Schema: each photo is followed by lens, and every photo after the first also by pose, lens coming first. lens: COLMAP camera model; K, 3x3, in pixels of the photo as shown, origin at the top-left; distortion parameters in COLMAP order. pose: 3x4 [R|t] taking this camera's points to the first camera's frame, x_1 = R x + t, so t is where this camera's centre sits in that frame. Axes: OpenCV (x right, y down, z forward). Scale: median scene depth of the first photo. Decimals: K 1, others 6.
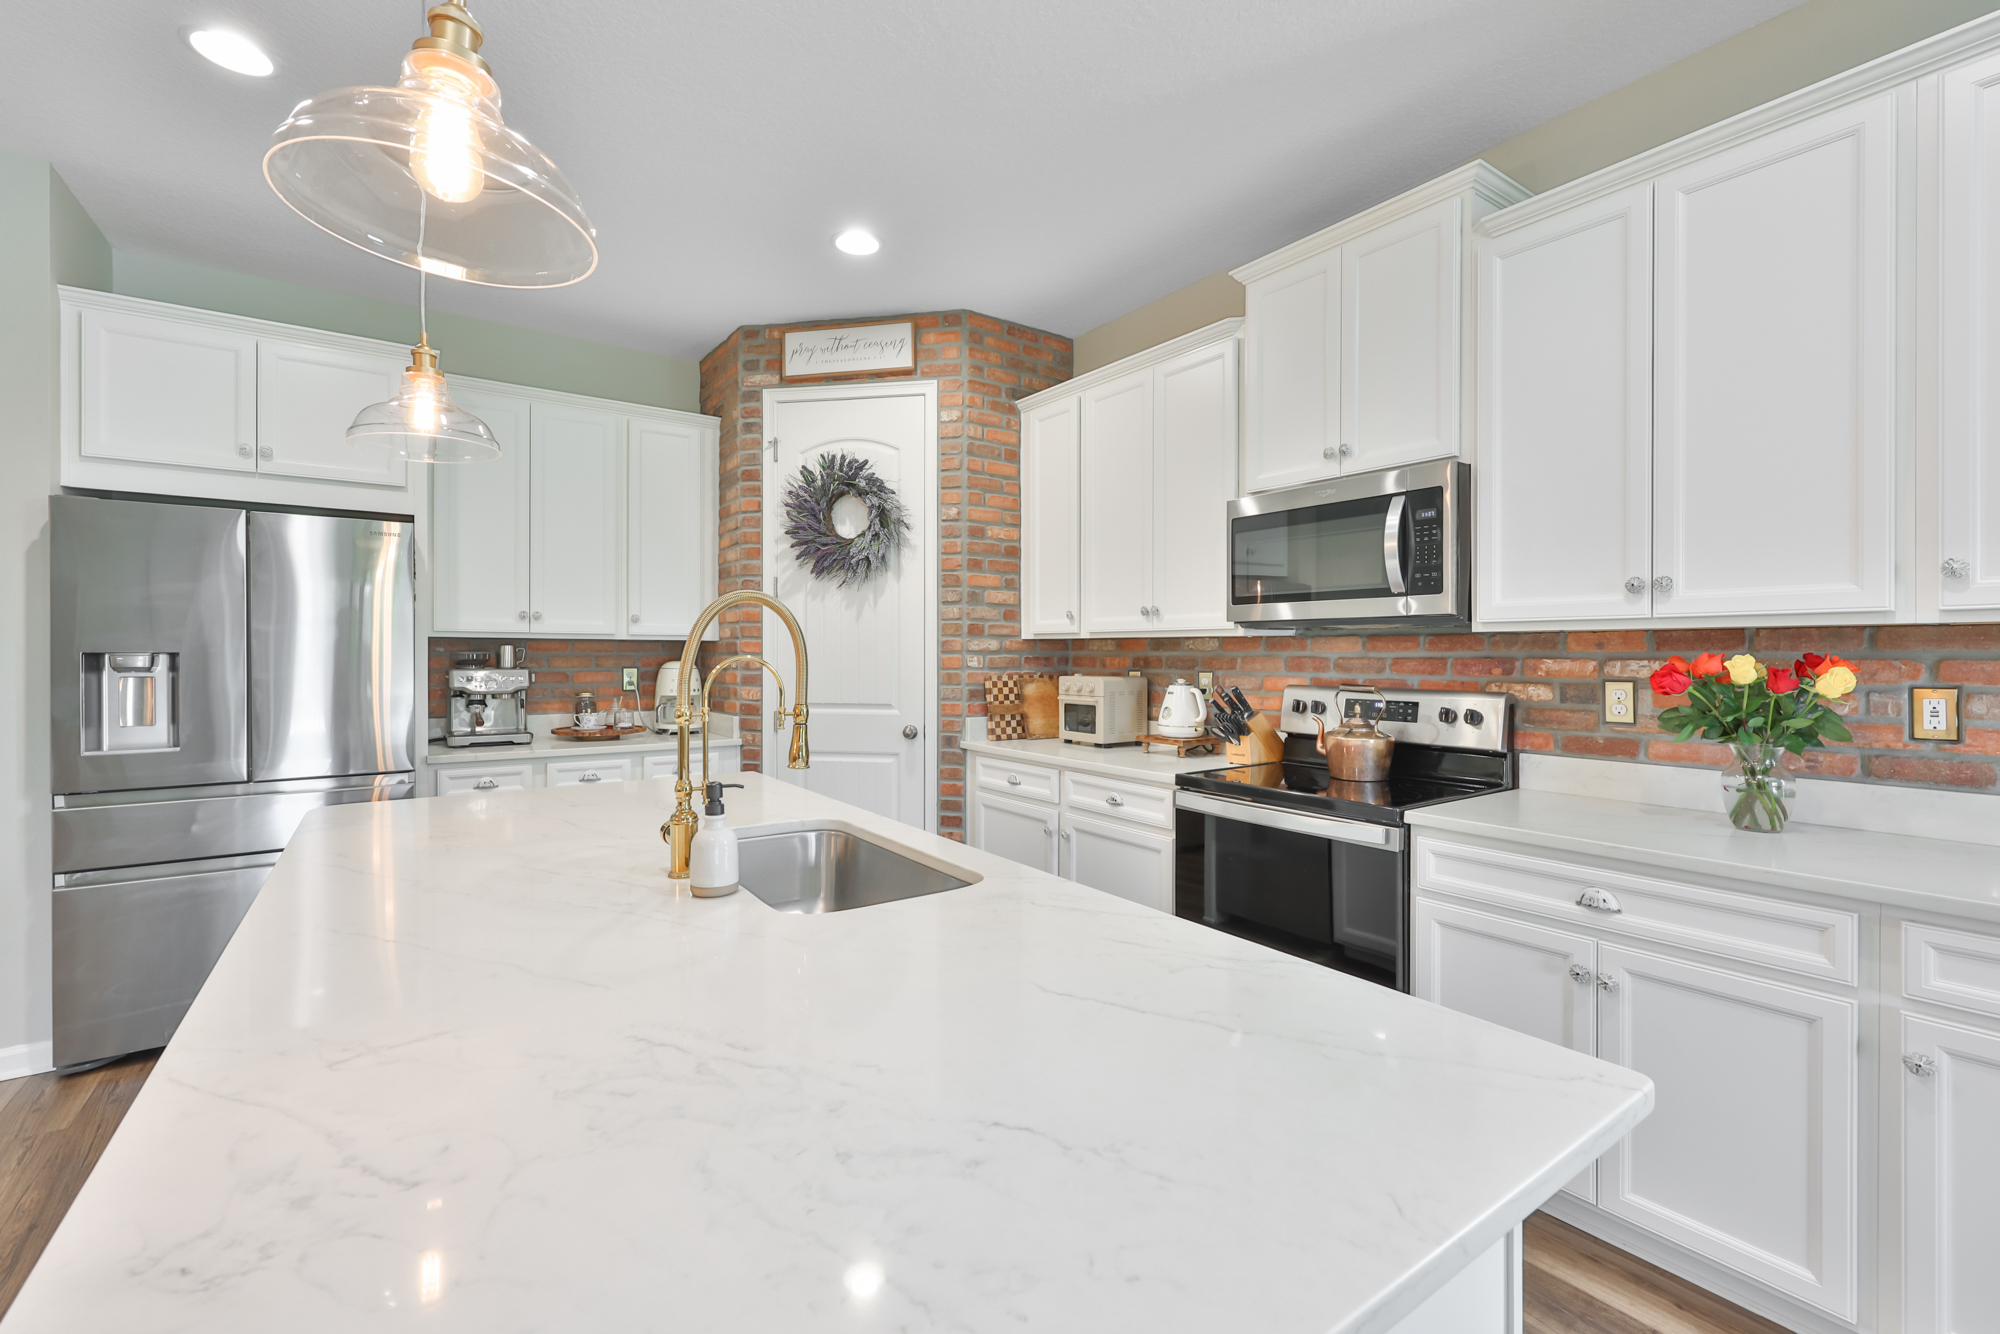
lens RADIAL K [[856.6, 0, 998.5], [0, 856.6, 658.0], [0, 0, 1]] dist [-0.003478, 0.001006]
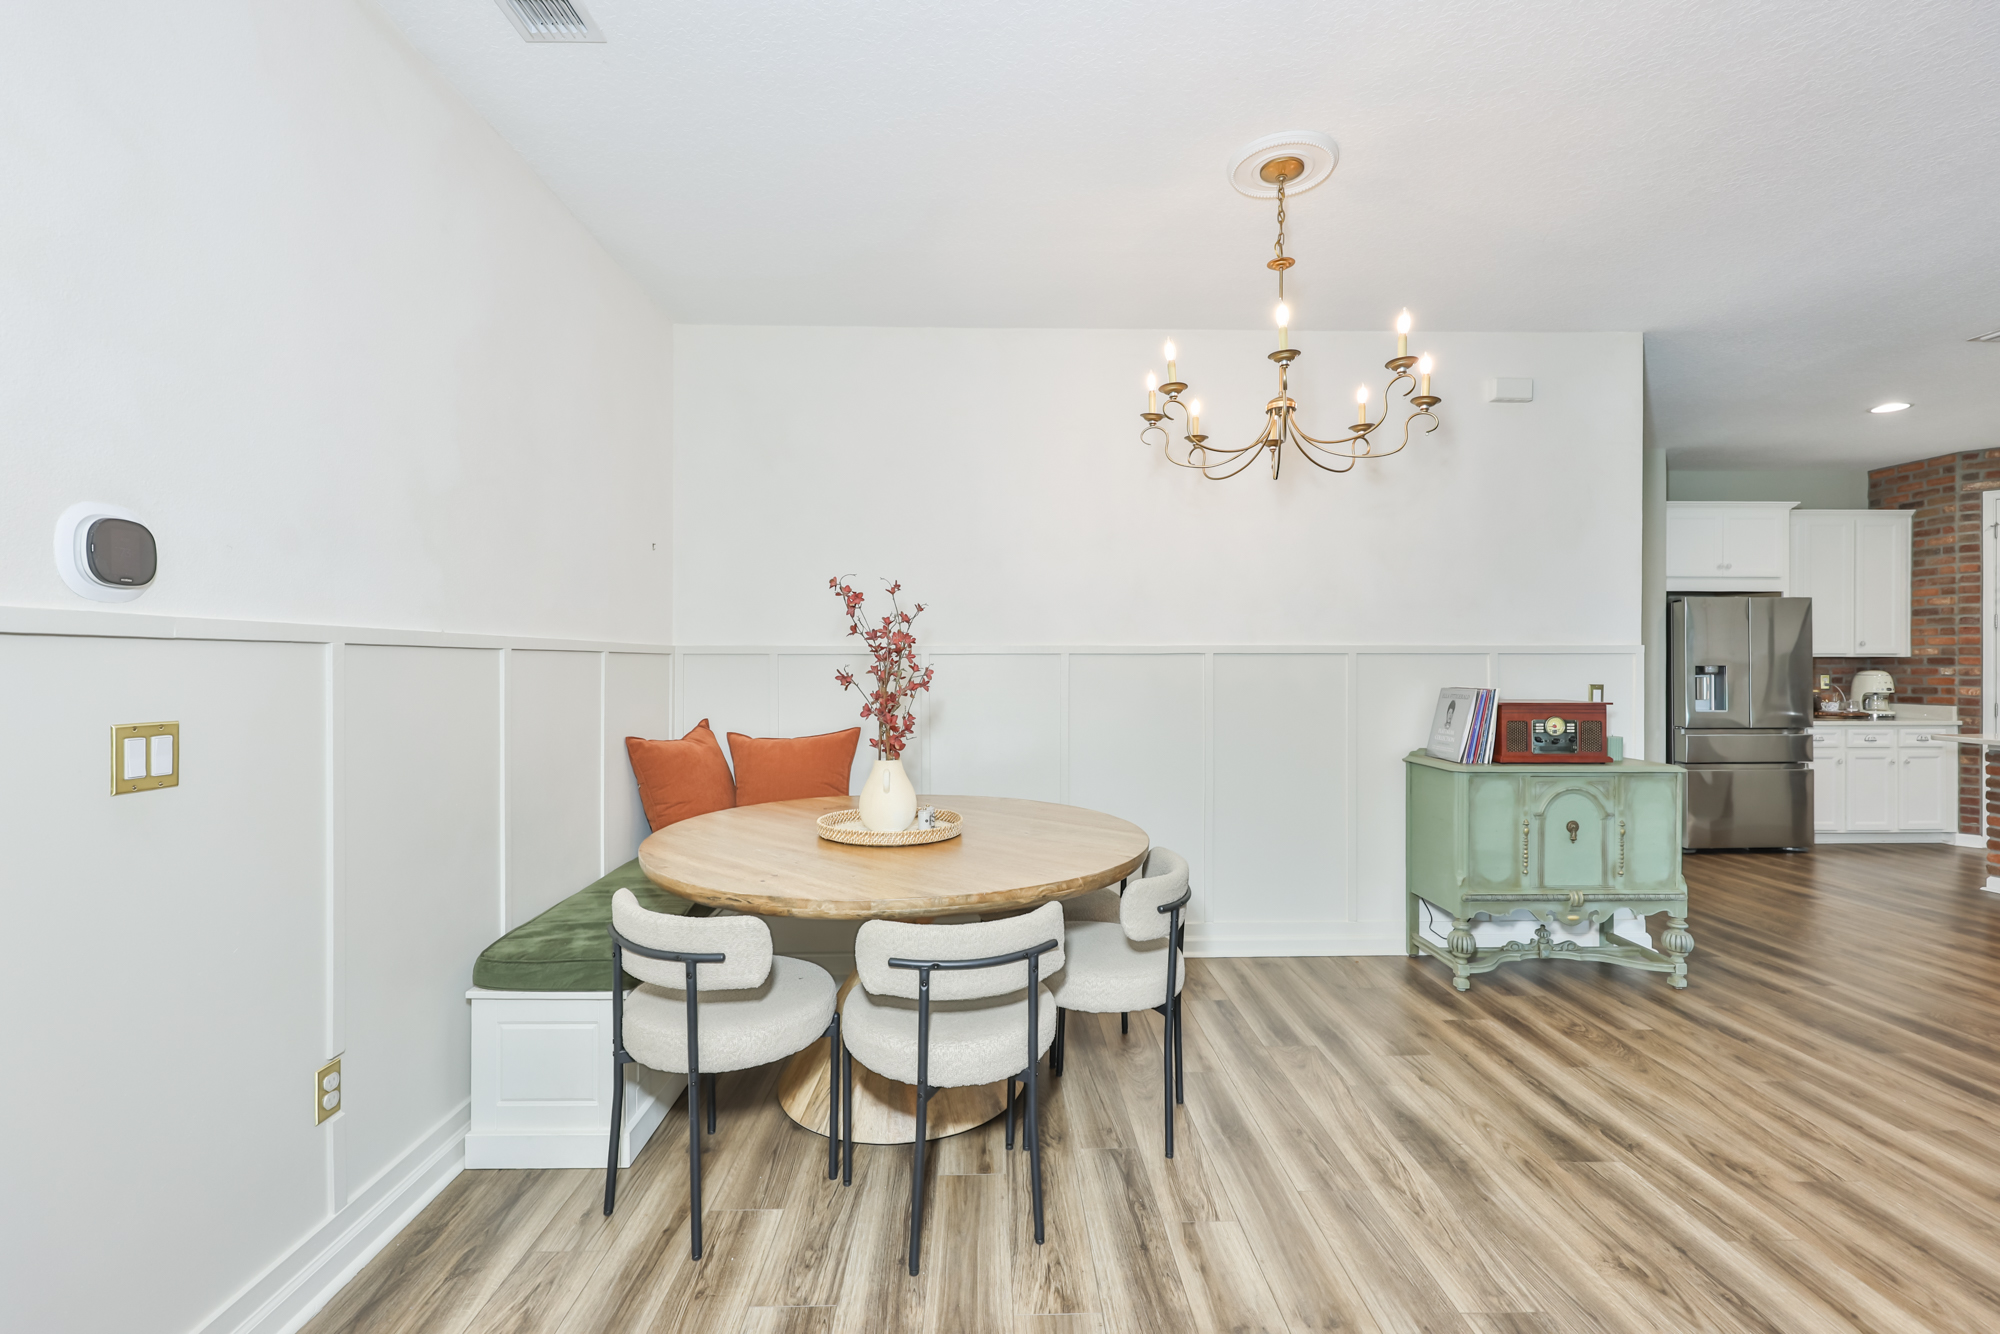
lens RADIAL K [[856.6, 0, 1003.5], [0, 856.6, 661.2], [0, 0, 1]] dist [-0.003478, 0.001006]
pose [[0.826955, -0.004308, -0.562252, -0.896252], [-0.001455, 0.999951, -0.009801, 0.005629], [0.562267, 0.008923, 0.826908, -1.279840]]
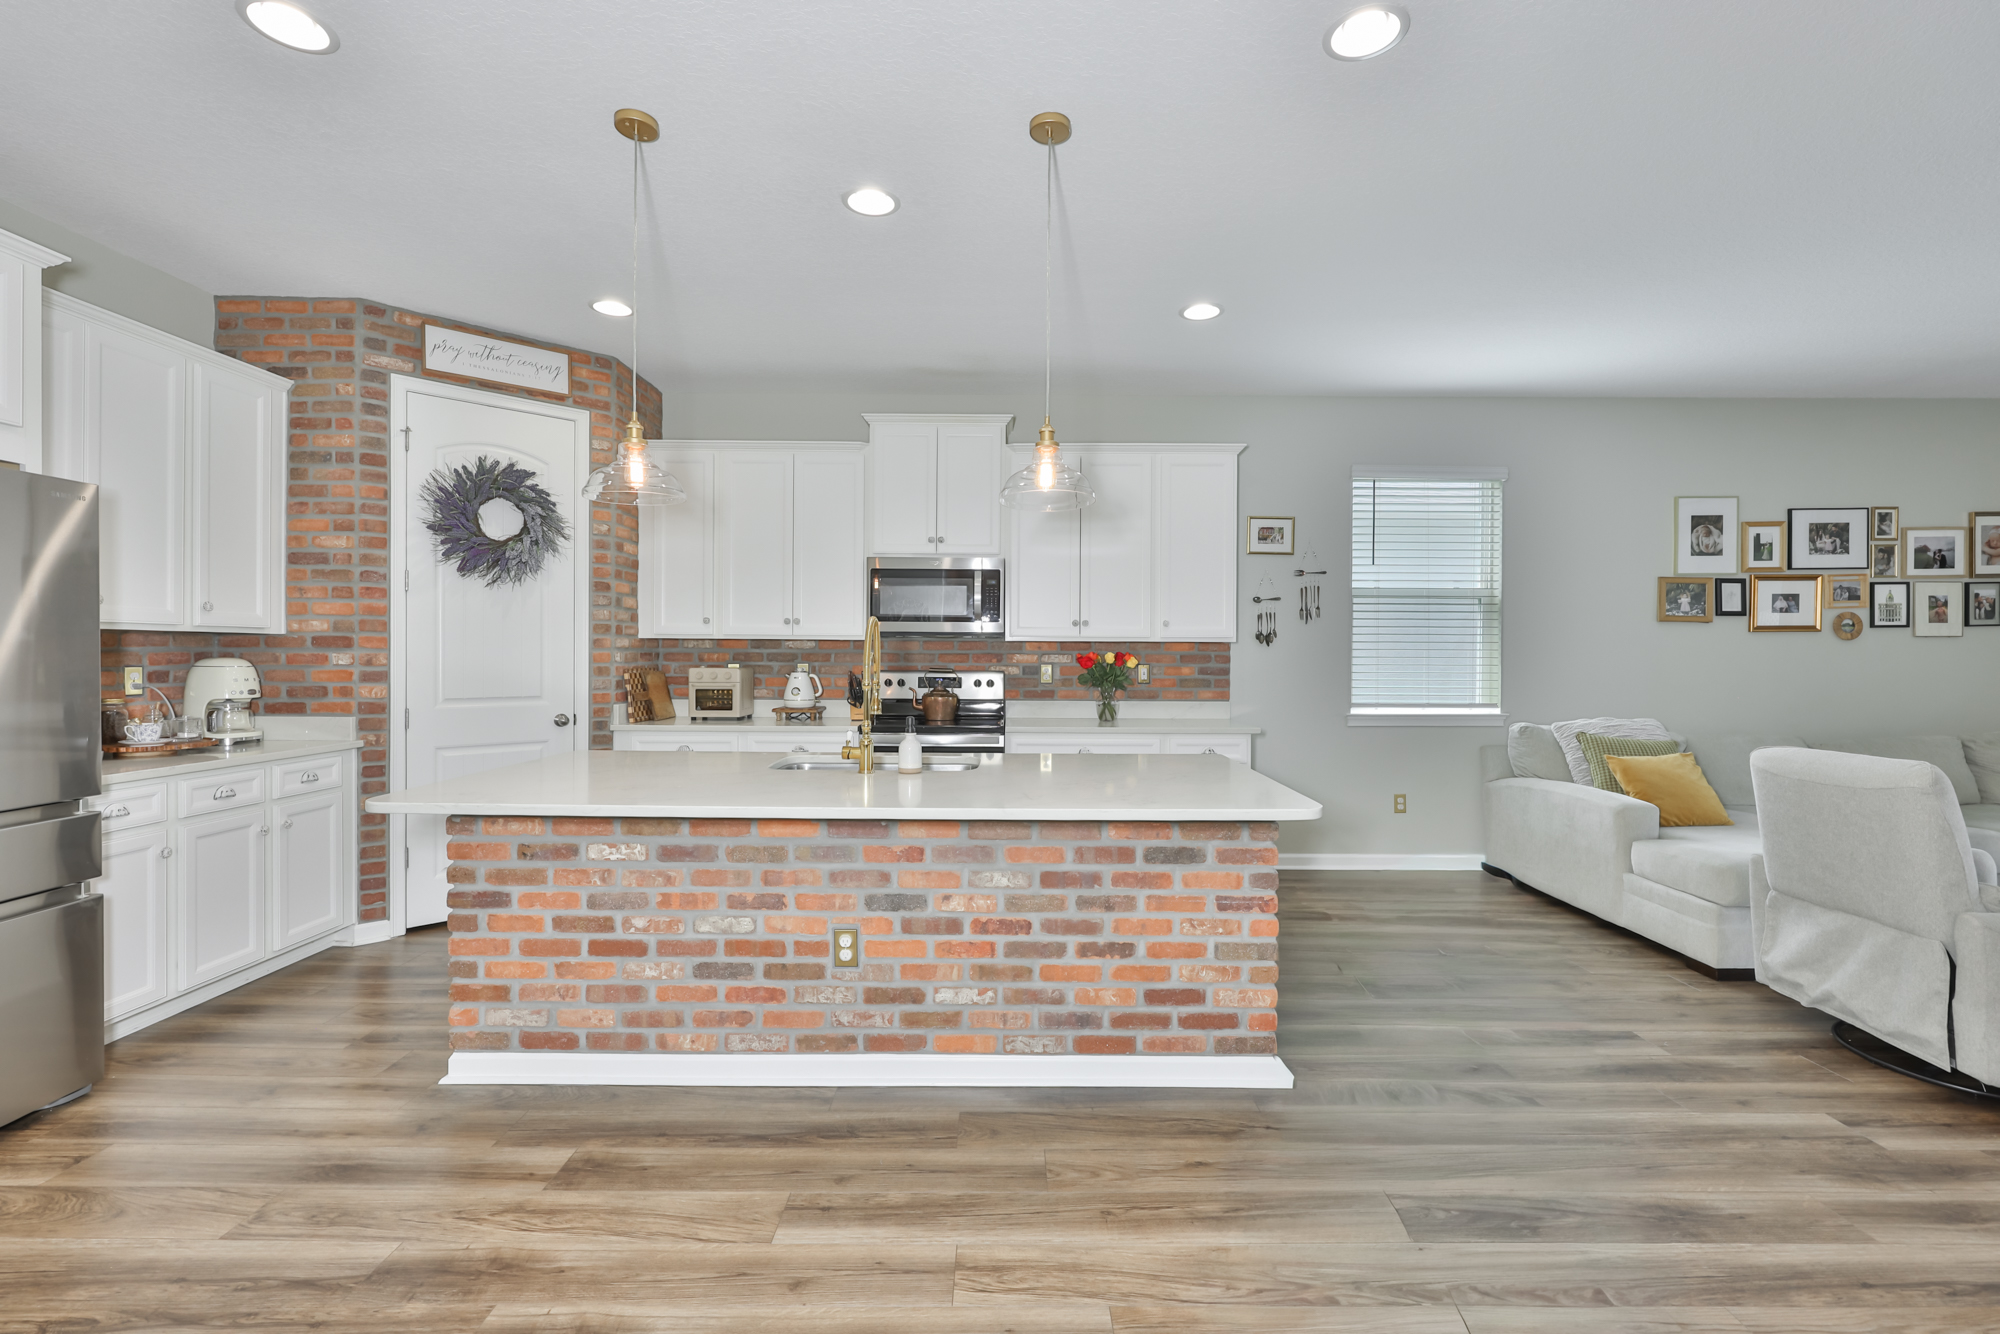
lens RADIAL K [[856.6, 0, 1005.4], [0, 856.6, 662.6], [0, 0, 1]] dist [-0.003478, 0.001006]
pose [[0.581730, -0.007712, 0.813346, -0.681144], [0.000305, 0.999957, 0.009264, 0.001618], [-0.813382, -0.005141, 0.581707, -0.121530]]
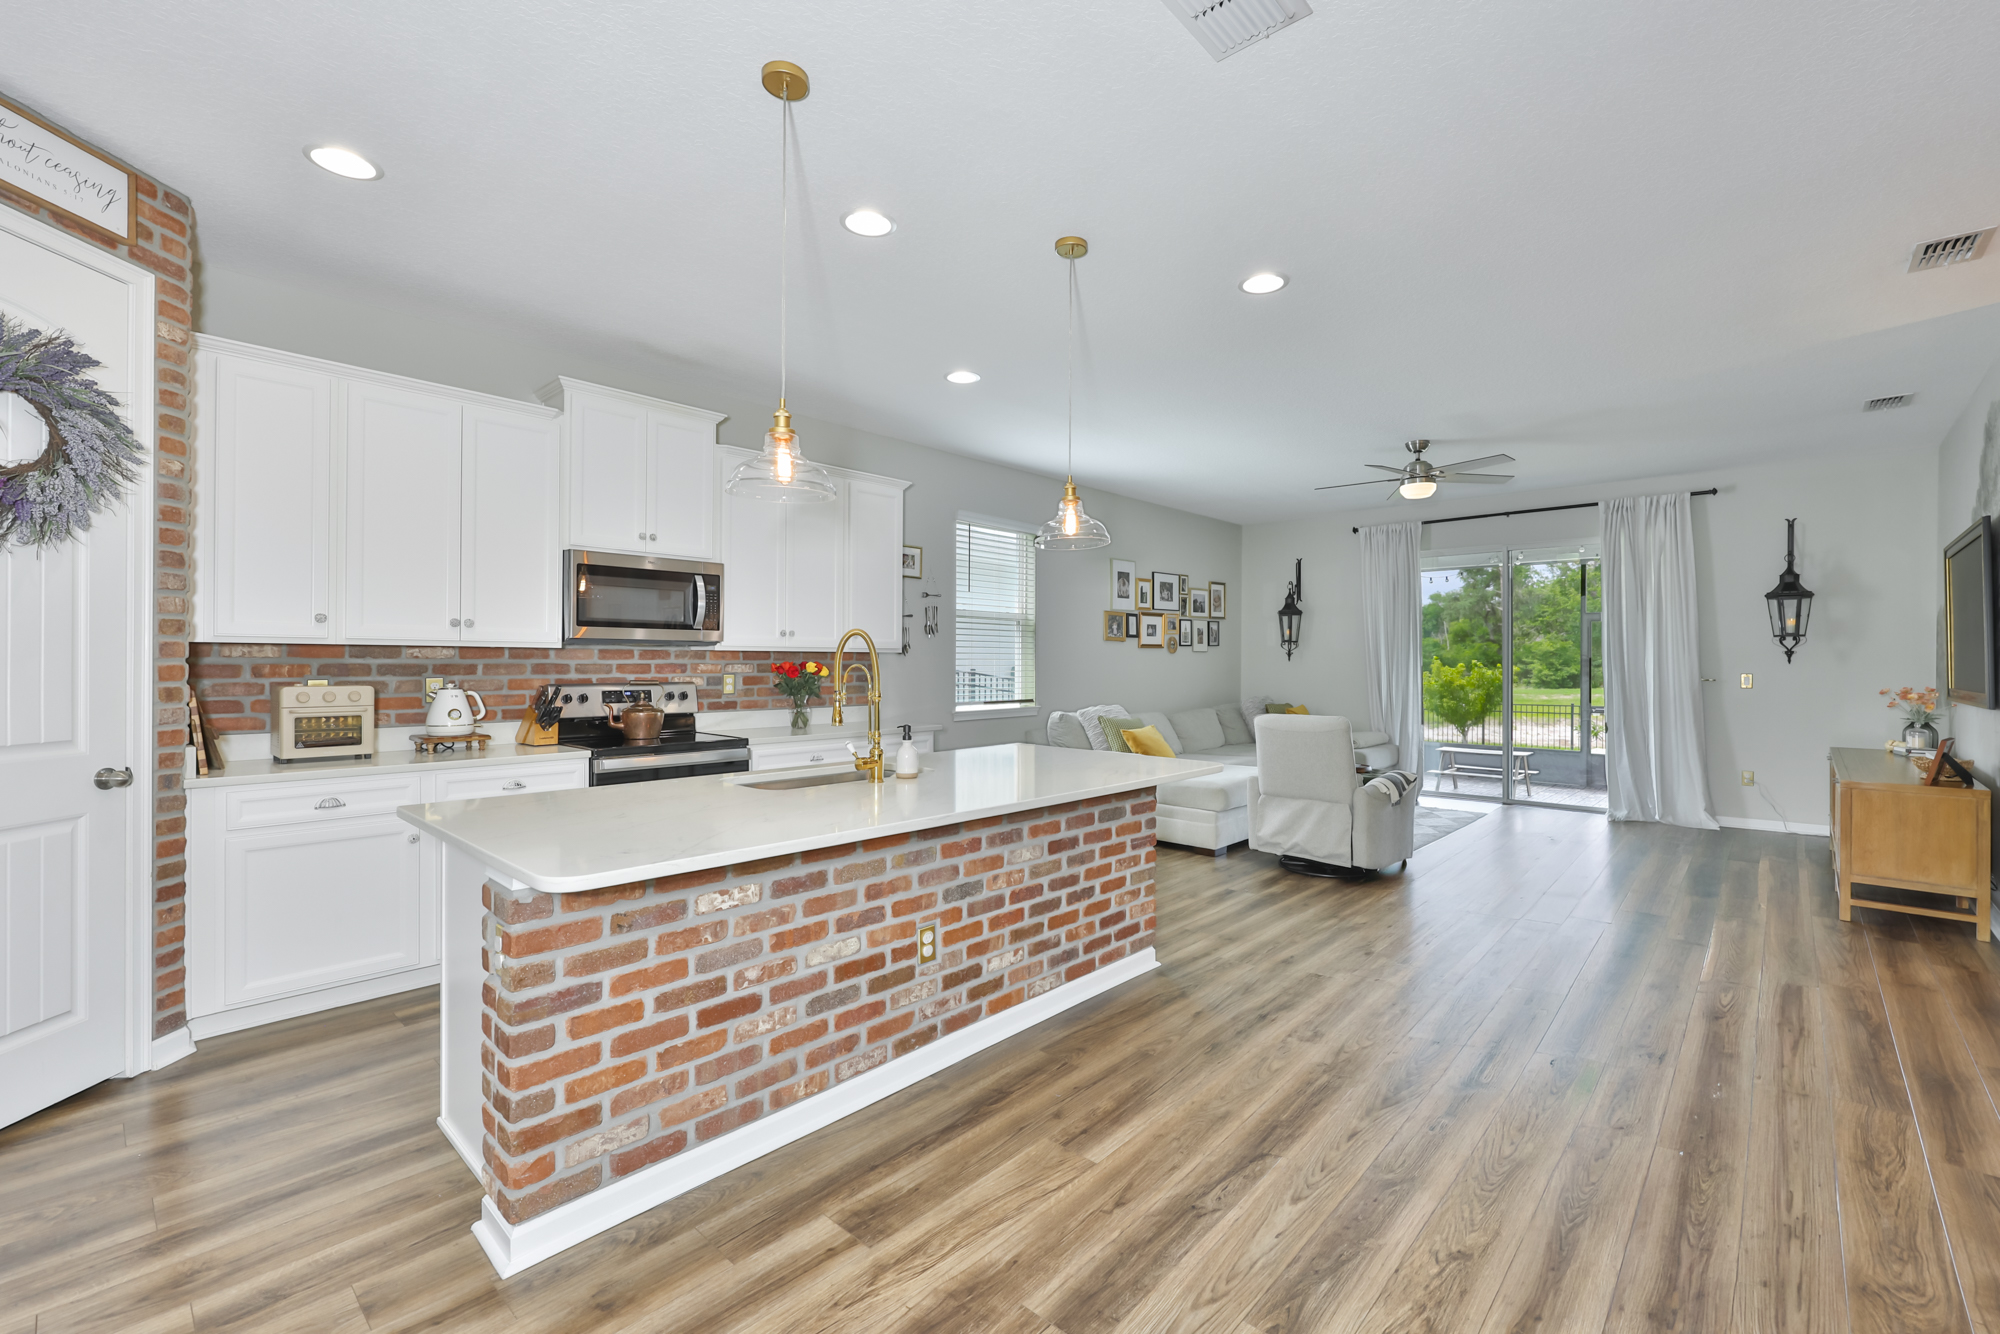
lens RADIAL K [[856.6, 0, 1014.0], [0, 856.6, 671.3], [0, 0, 1]] dist [-0.003478, 0.001006]
pose [[-0.213389, -0.011590, 0.976899, -0.917173], [0.002852, 0.999918, 0.012486, -0.003050], [-0.976963, 0.005450, -0.213338, 0.455026]]
